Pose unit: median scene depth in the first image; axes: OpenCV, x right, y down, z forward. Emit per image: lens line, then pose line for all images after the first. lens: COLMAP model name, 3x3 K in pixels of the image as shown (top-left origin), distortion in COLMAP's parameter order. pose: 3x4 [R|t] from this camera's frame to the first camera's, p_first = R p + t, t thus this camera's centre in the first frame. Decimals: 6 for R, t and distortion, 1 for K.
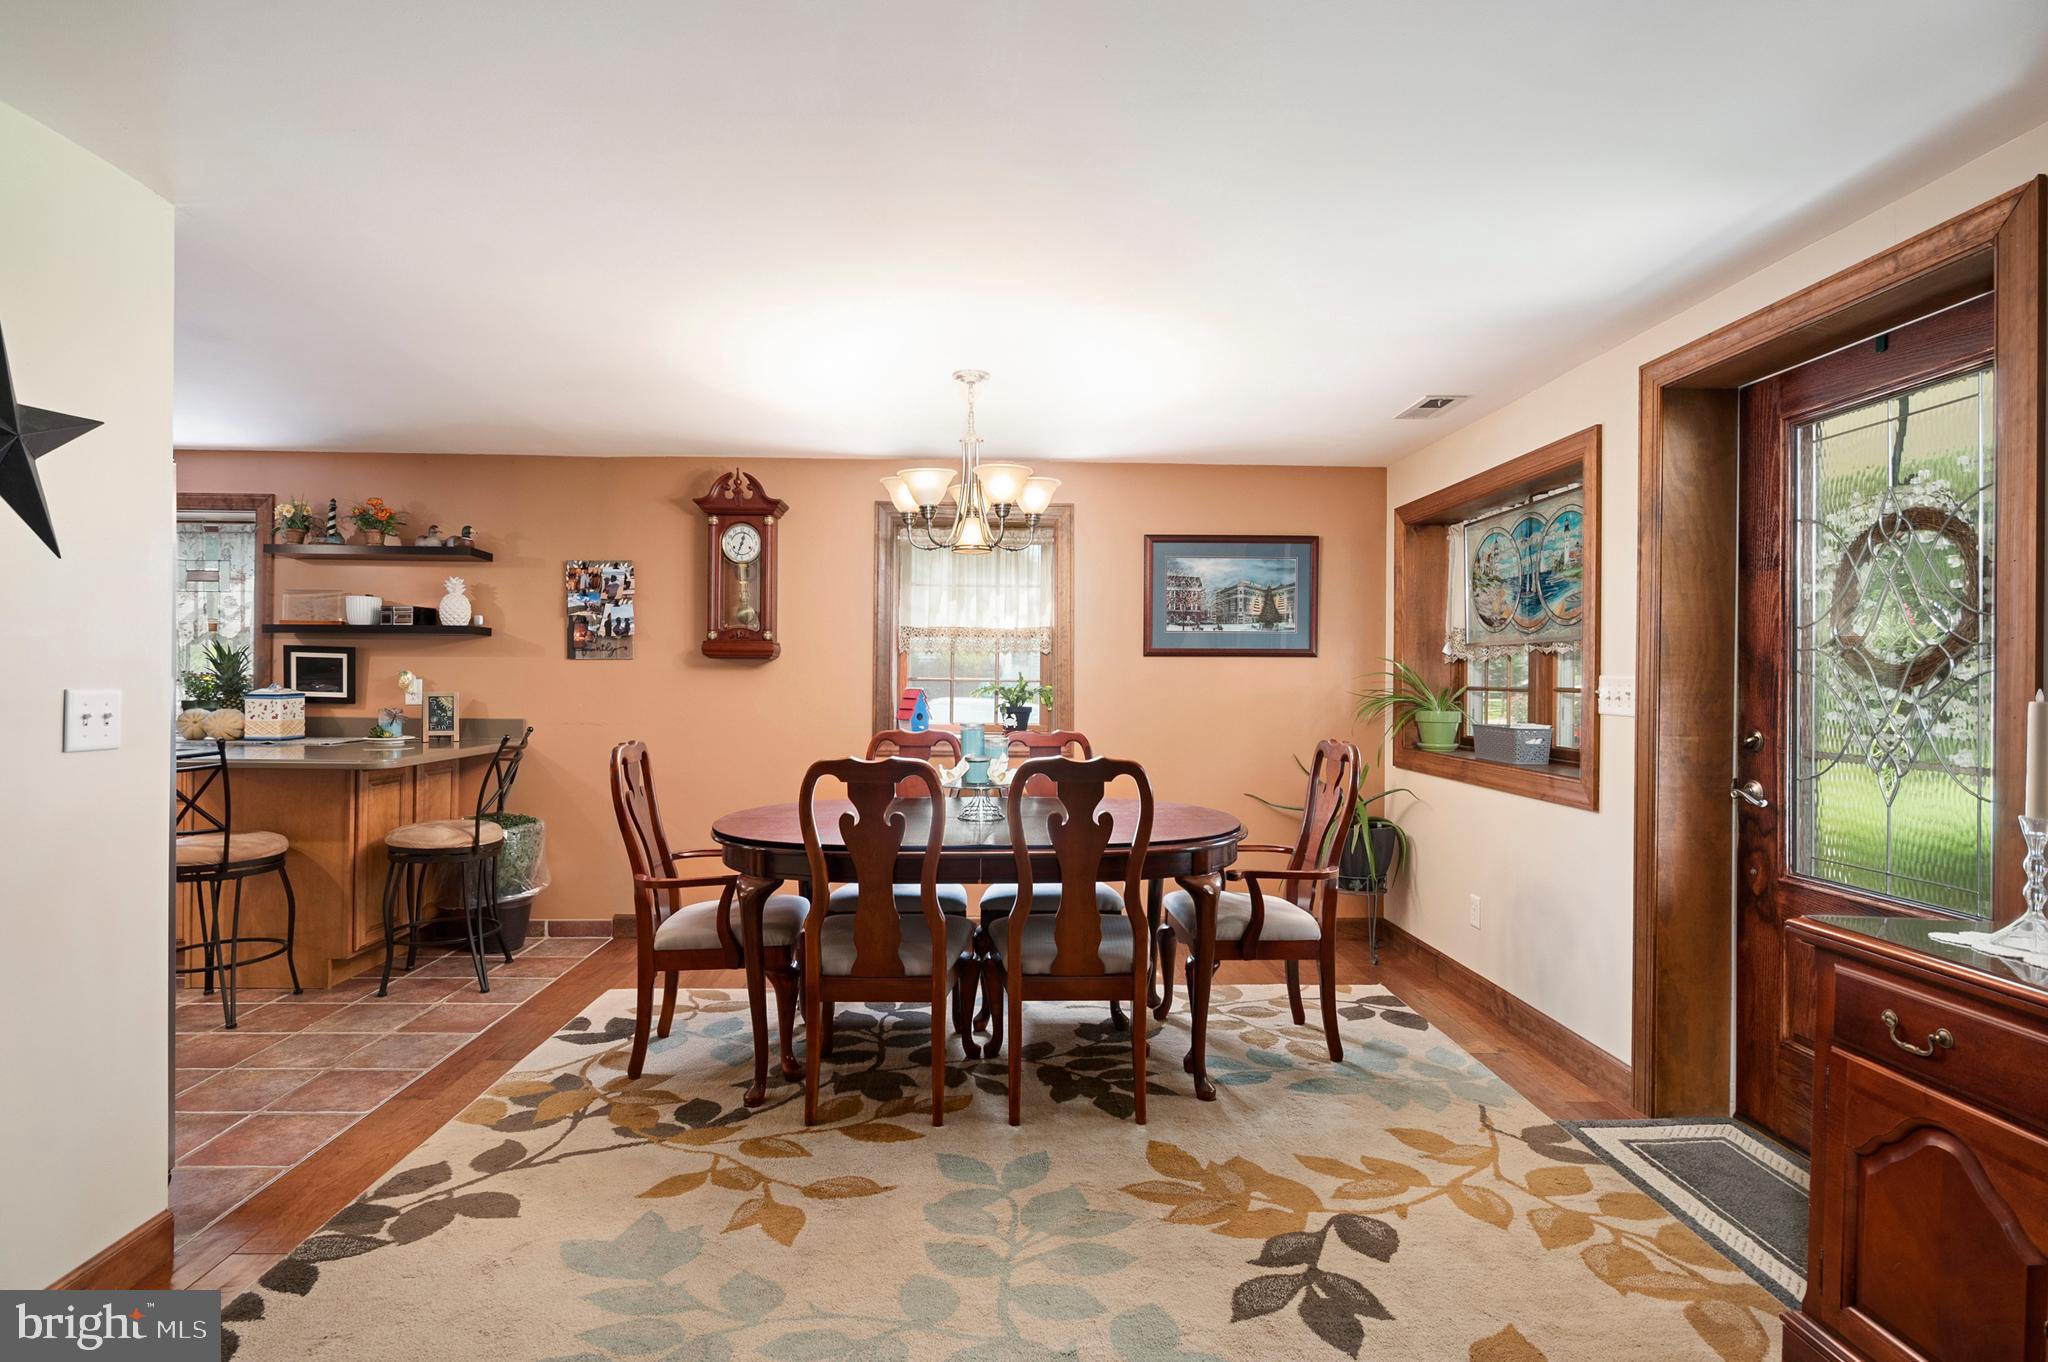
lens RADIAL K [[1022.2, 0, 1025.7], [0, 1022.2, 666.0], [0, 0, 1]] dist [-0.015157, 0.001049]
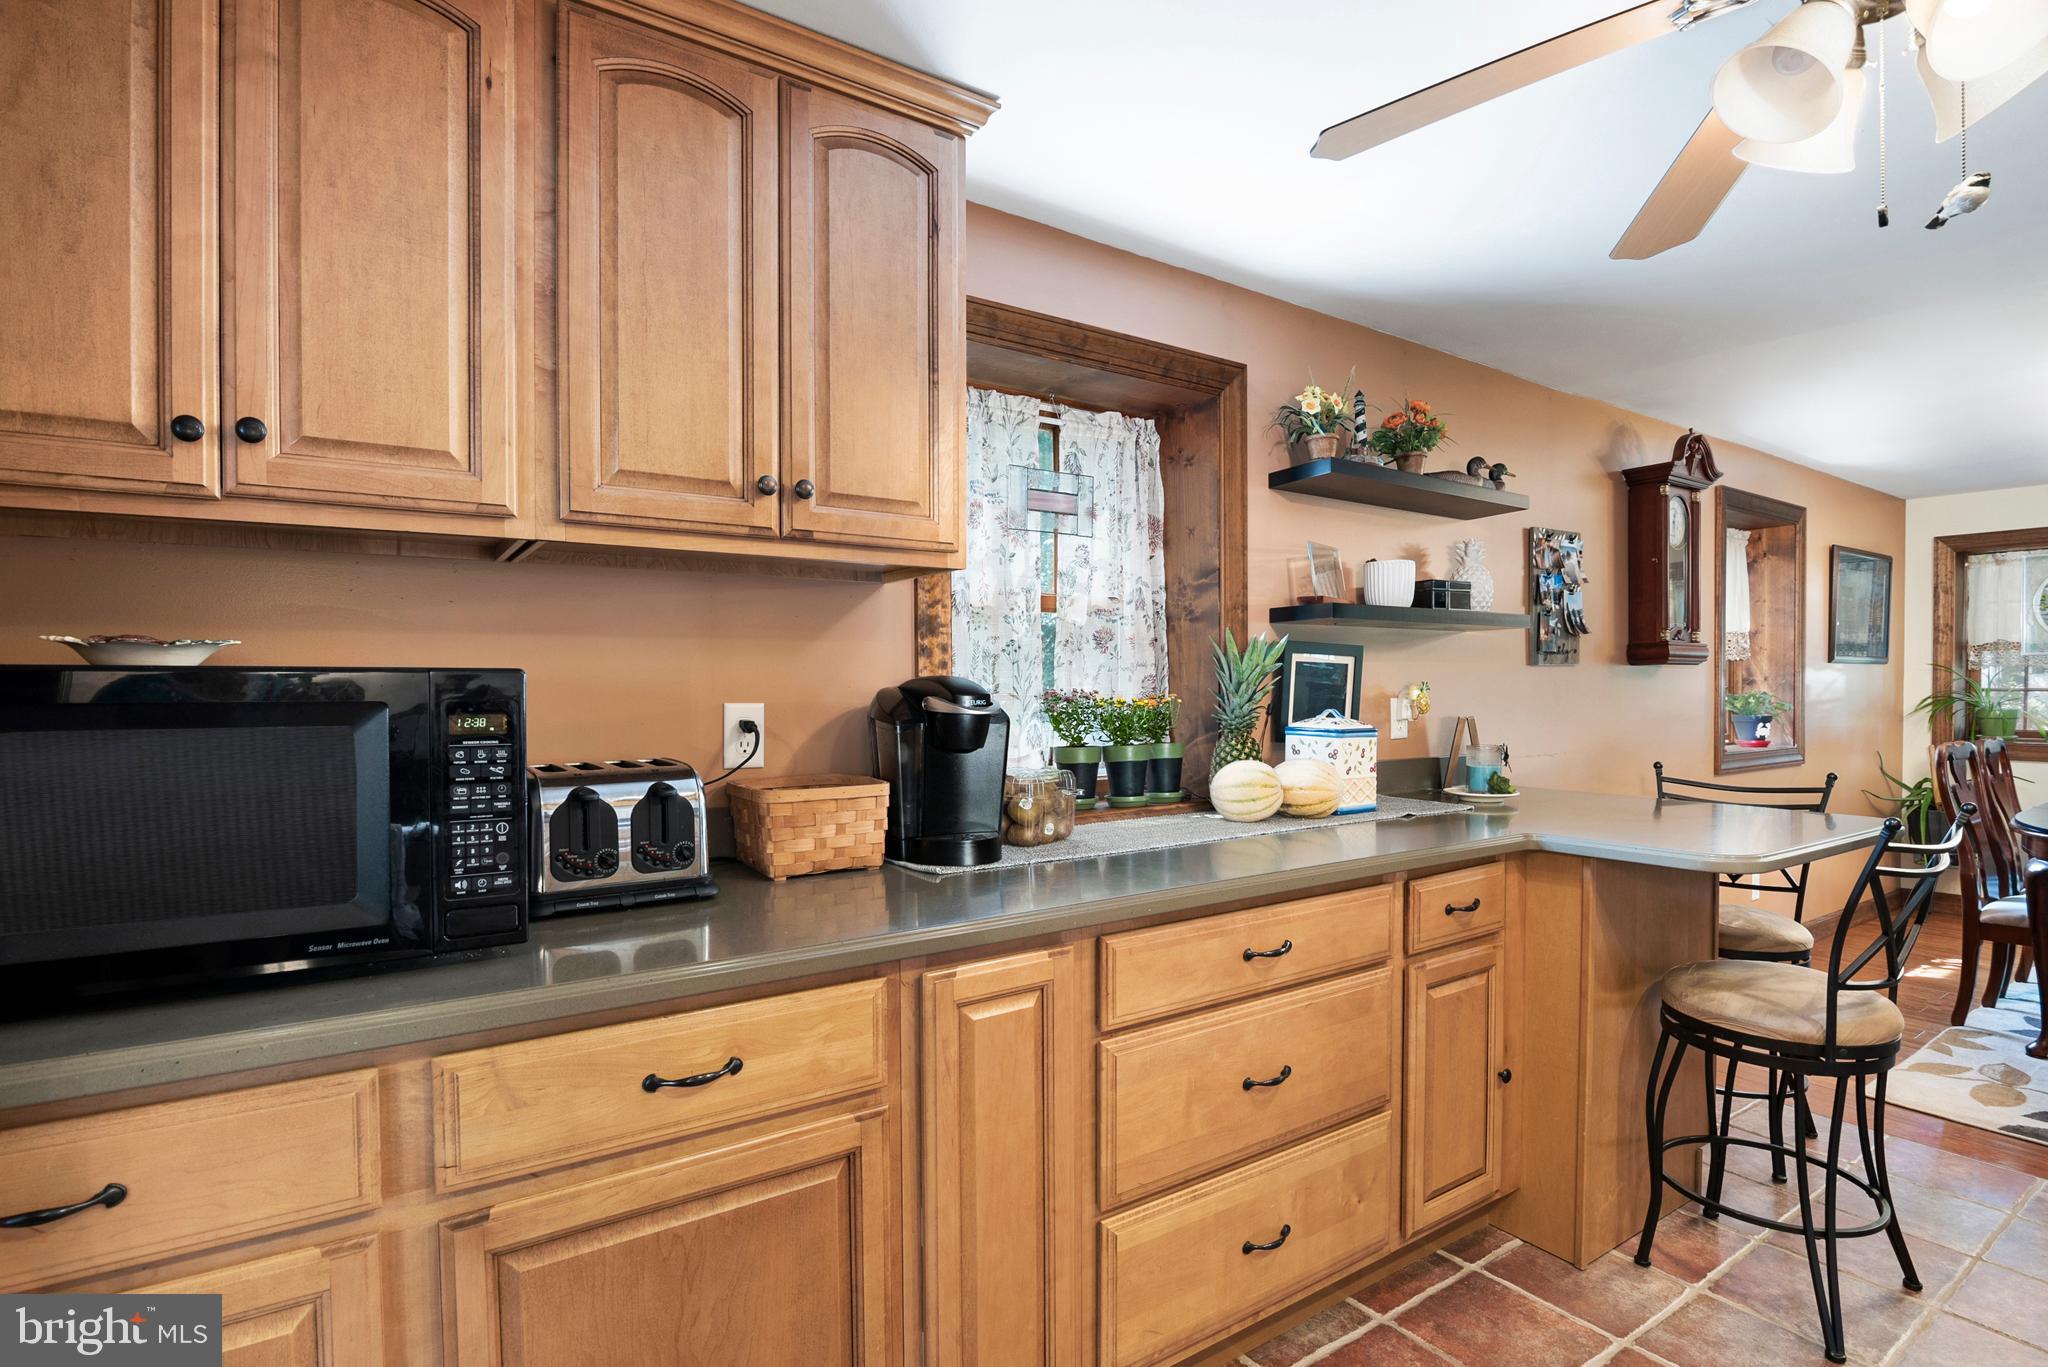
lens RADIAL K [[1023.2, 0, 1026.1], [0, 1023.2, 702.8], [0, 0, 1]] dist [-0.020147, 0.000314]
pose [[0.847443, -0.016297, 0.530636, -1.816509], [0.006126, 0.999762, 0.020922, 0.001482], [-0.530851, -0.014480, 0.847342, 0.995349]]
